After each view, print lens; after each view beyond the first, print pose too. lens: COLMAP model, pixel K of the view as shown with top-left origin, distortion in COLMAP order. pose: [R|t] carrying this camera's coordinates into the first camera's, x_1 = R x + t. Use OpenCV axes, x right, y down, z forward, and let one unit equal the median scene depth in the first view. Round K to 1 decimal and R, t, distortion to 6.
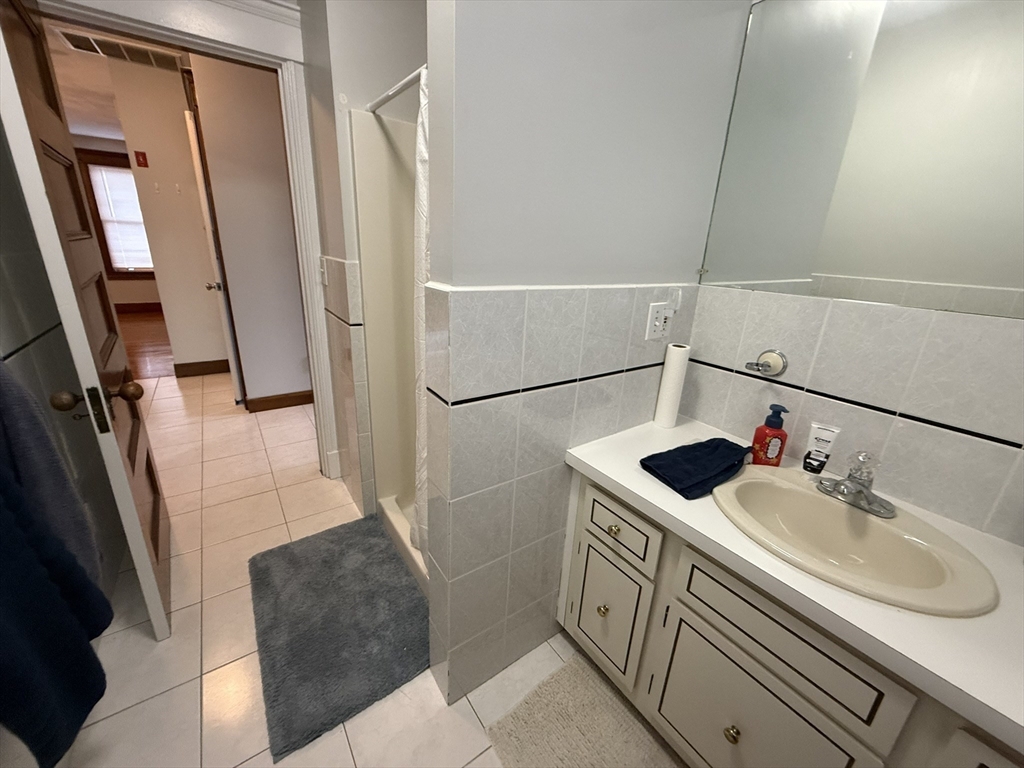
lens RADIAL K [[406.9, 0, 508.0], [0, 406.9, 382.2], [0, 0, 1]] dist [-0.000370, -0.000032]
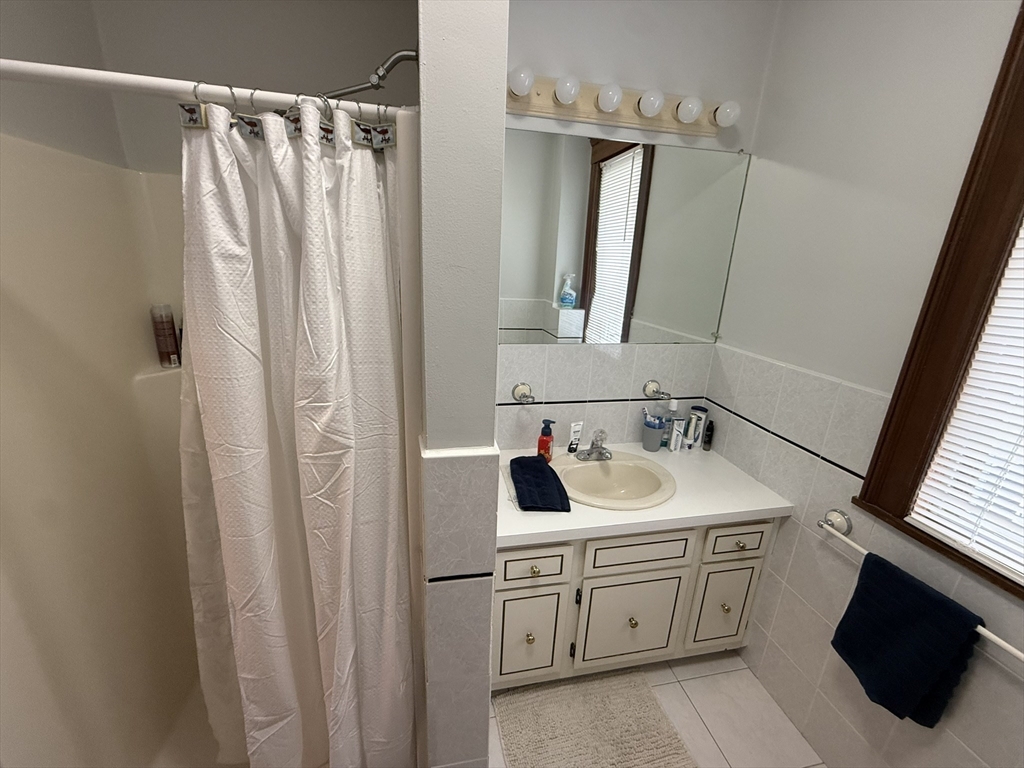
lens RADIAL K [[406.9, 0, 508.0], [0, 406.9, 382.2], [0, 0, 1]] dist [-0.000370, -0.000032]
pose [[0.396669, -0.294090, 0.869577, -0.660326], [0.270999, 0.942588, 0.195162, -0.419497], [-0.877048, 0.158239, 0.453593, 0.466440]]
